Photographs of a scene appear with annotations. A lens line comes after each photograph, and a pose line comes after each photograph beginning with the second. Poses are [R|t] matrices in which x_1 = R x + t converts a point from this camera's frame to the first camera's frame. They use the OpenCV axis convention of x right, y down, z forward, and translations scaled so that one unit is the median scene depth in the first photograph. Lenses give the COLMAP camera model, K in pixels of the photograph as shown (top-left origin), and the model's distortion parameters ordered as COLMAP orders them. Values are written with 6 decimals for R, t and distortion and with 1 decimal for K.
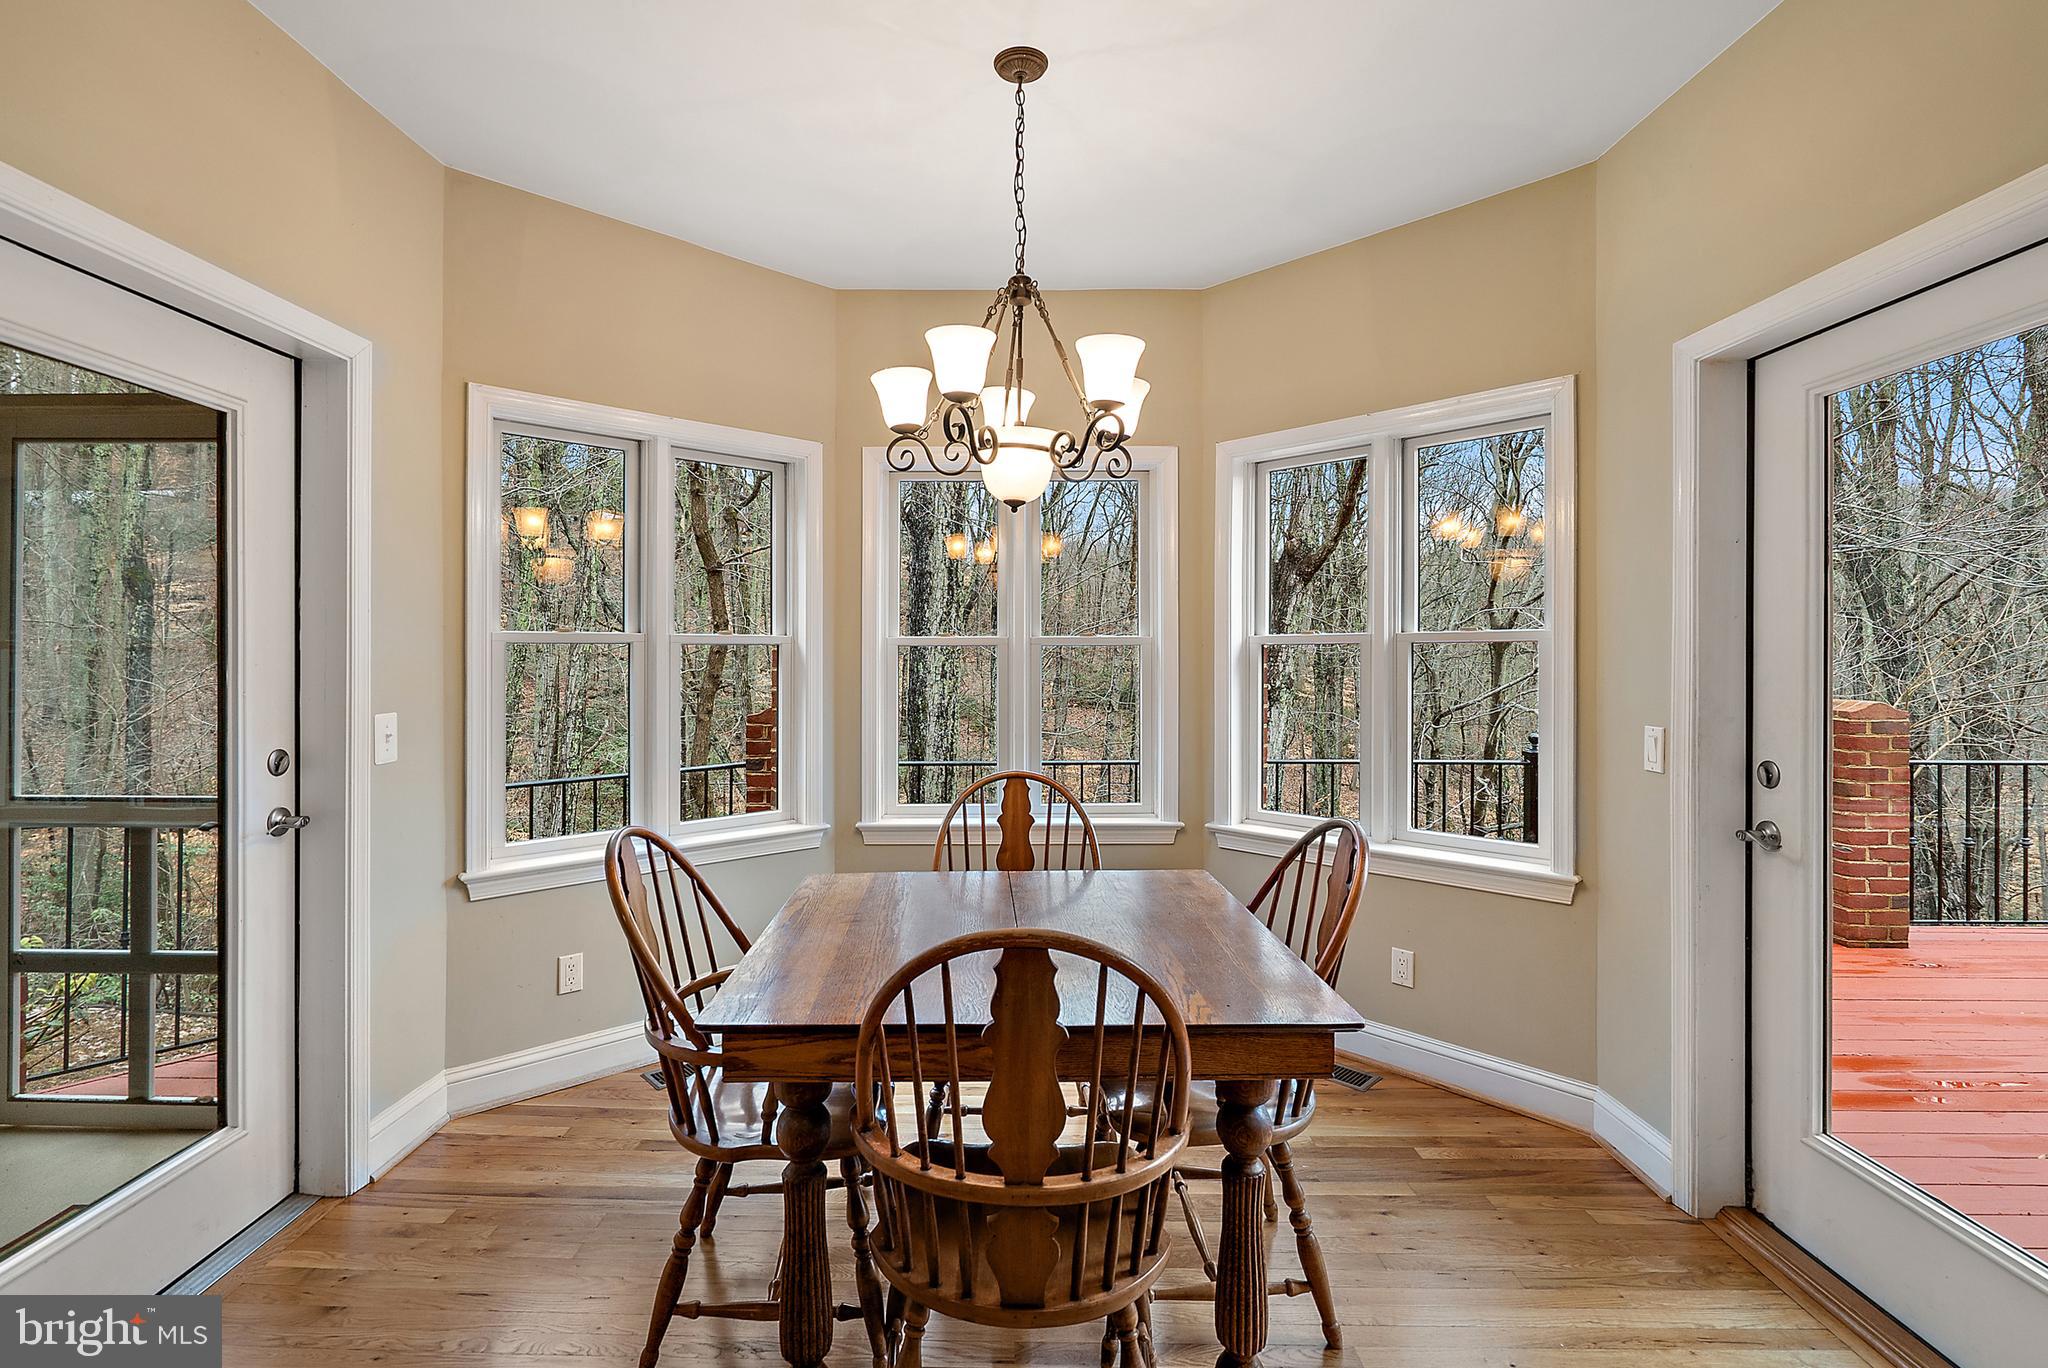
lens RADIAL K [[947.9, 0, 1000.9], [0, 947.9, 672.3], [0, 0, 1]] dist [0.000857, 0.000342]
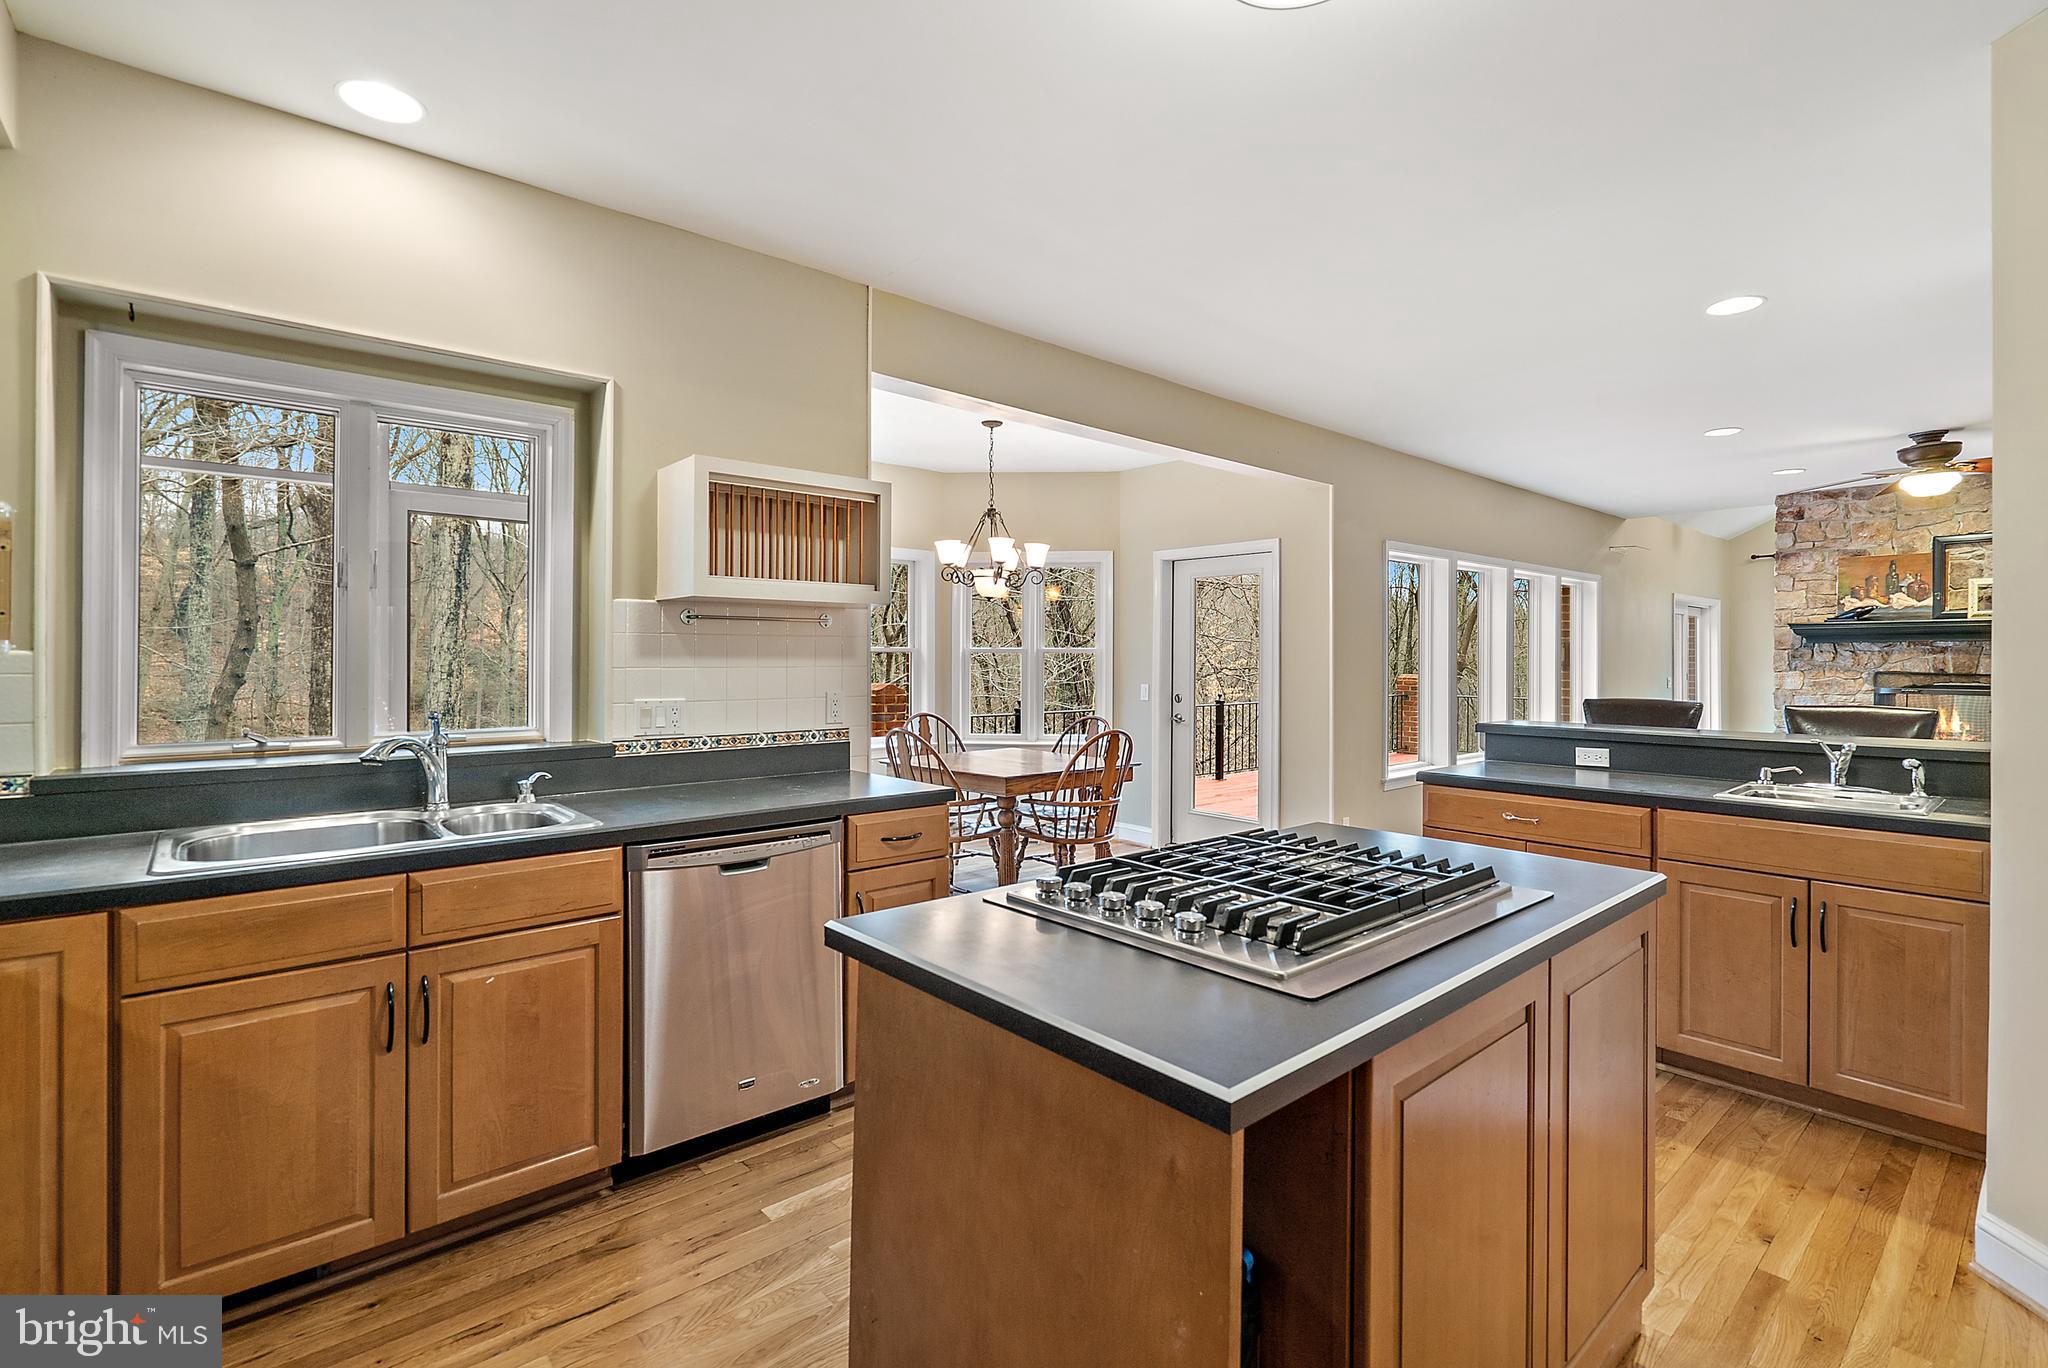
lens RADIAL K [[938.0, 0, 990.8], [0, 938.0, 660.6], [0, 0, 1]] dist [-0.000975, -0.000233]
pose [[0.755956, 0.004611, 0.654606, -1.582257], [0.004075, 0.999923, -0.011749, 0.018144], [-0.654609, 0.011549, 0.755879, -0.865563]]
